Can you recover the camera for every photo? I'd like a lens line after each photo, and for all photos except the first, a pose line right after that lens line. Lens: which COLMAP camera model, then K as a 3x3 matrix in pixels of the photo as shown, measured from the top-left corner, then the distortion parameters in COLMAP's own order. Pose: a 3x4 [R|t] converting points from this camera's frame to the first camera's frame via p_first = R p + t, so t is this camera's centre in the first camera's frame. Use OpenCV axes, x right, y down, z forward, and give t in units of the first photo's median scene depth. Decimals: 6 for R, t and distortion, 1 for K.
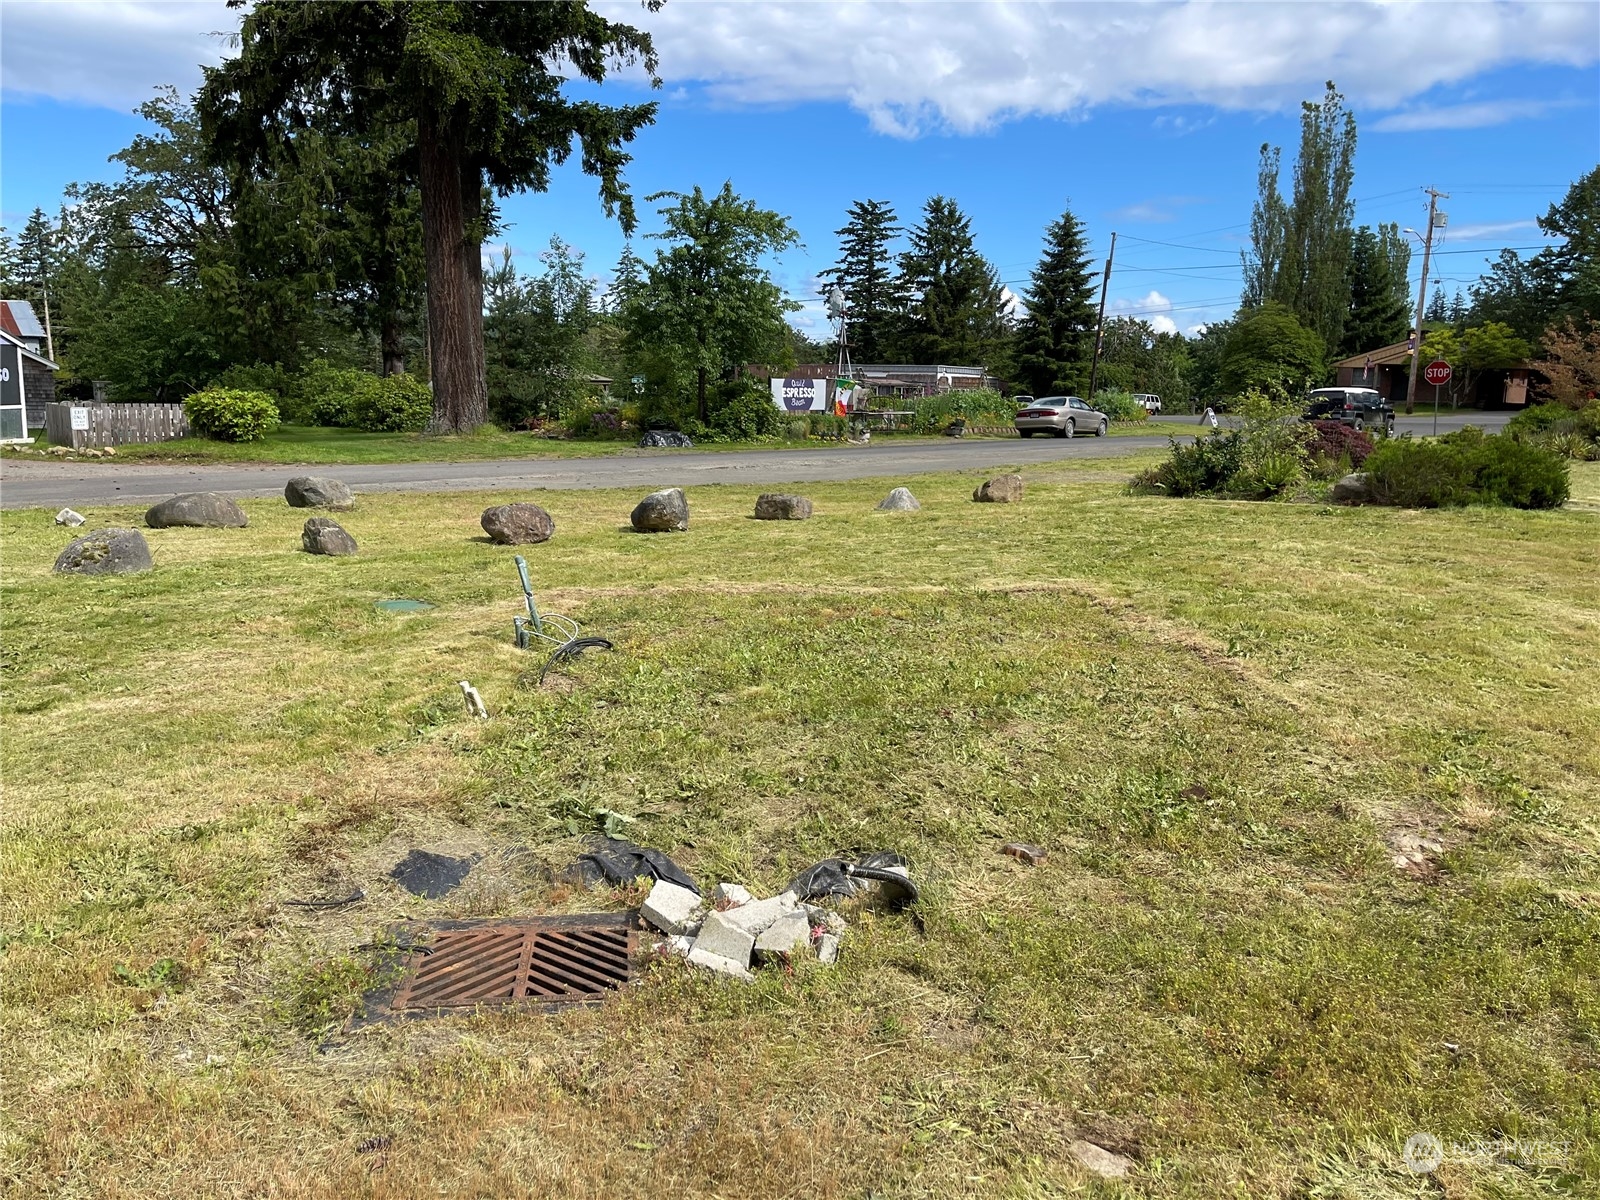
lens RADIAL K [[1204.3, 0, 791.1], [0, 1204.3, 619.2], [0, 0, 1]] dist [0.047303, -0.051662]
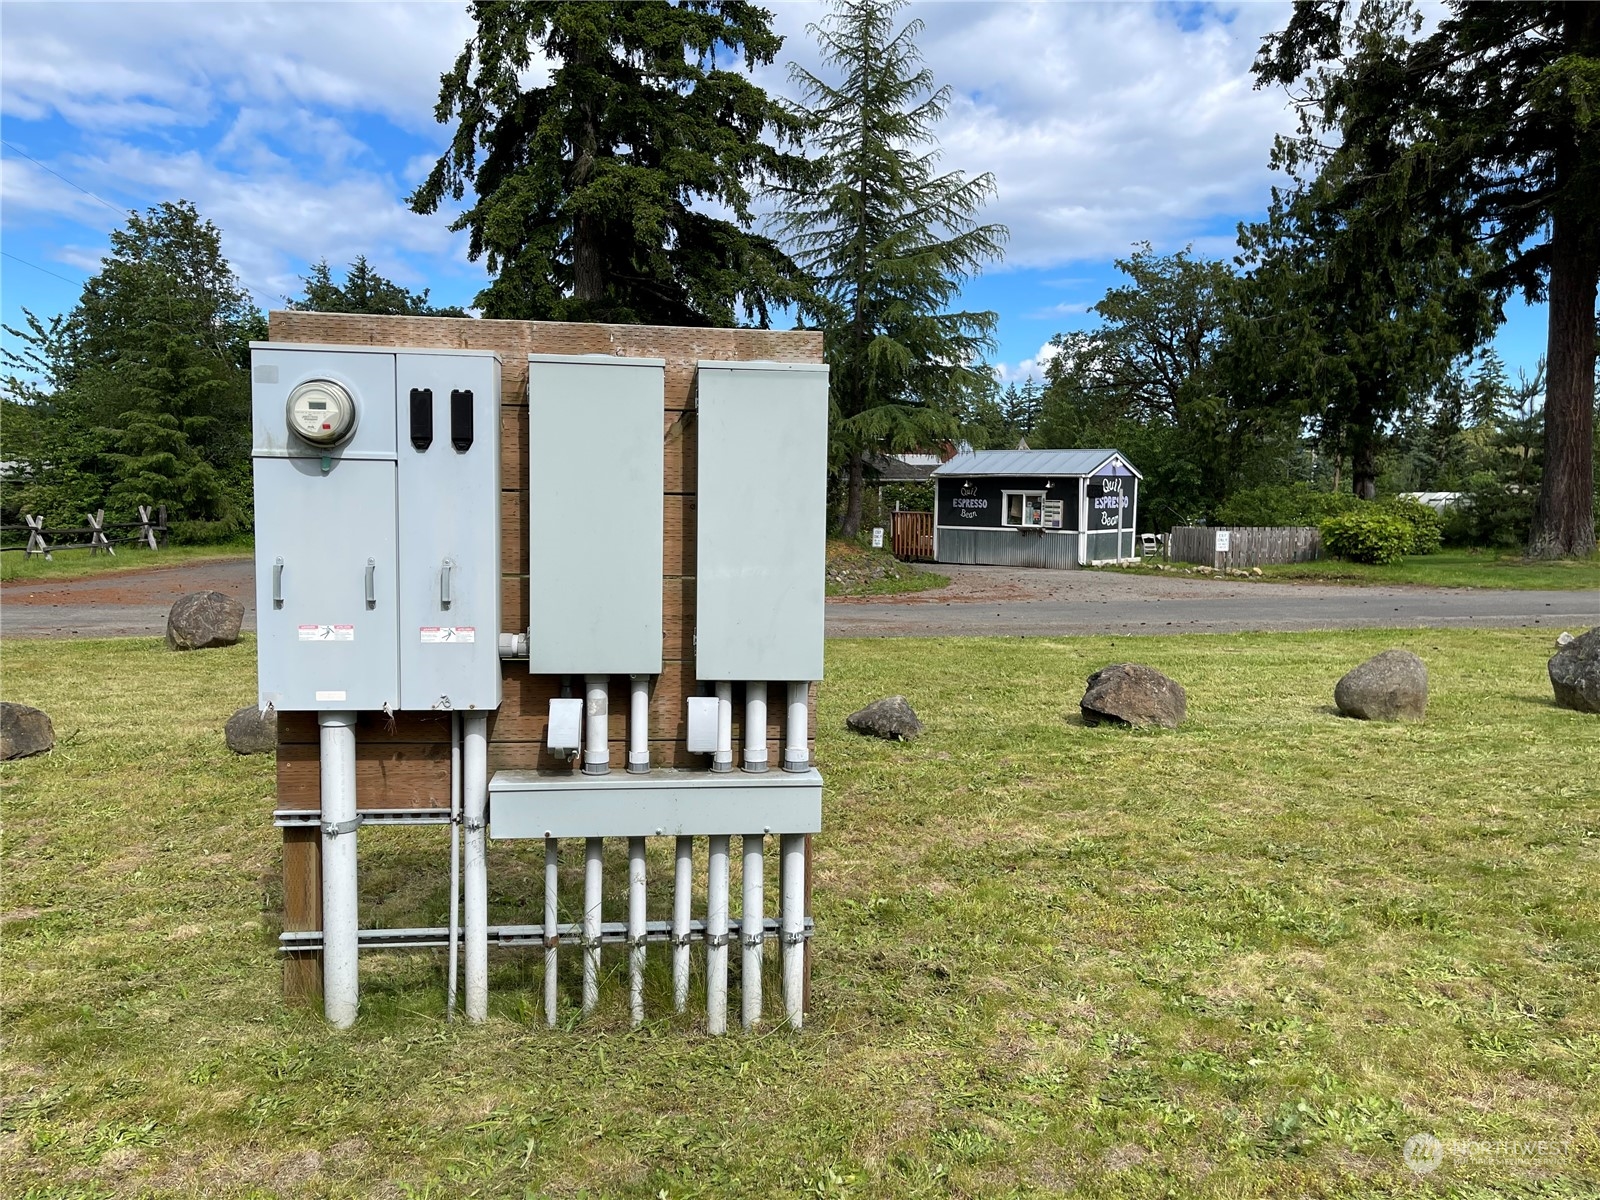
lens RADIAL K [[1204.3, 0, 791.1], [0, 1204.3, 619.2], [0, 0, 1]] dist [0.047303, -0.051662]
pose [[0.823123, 0.045403, -0.566045, -0.272654], [-0.100043, 0.992802, -0.065845, 0.013898], [0.558981, 0.110827, 0.821741, -0.094399]]
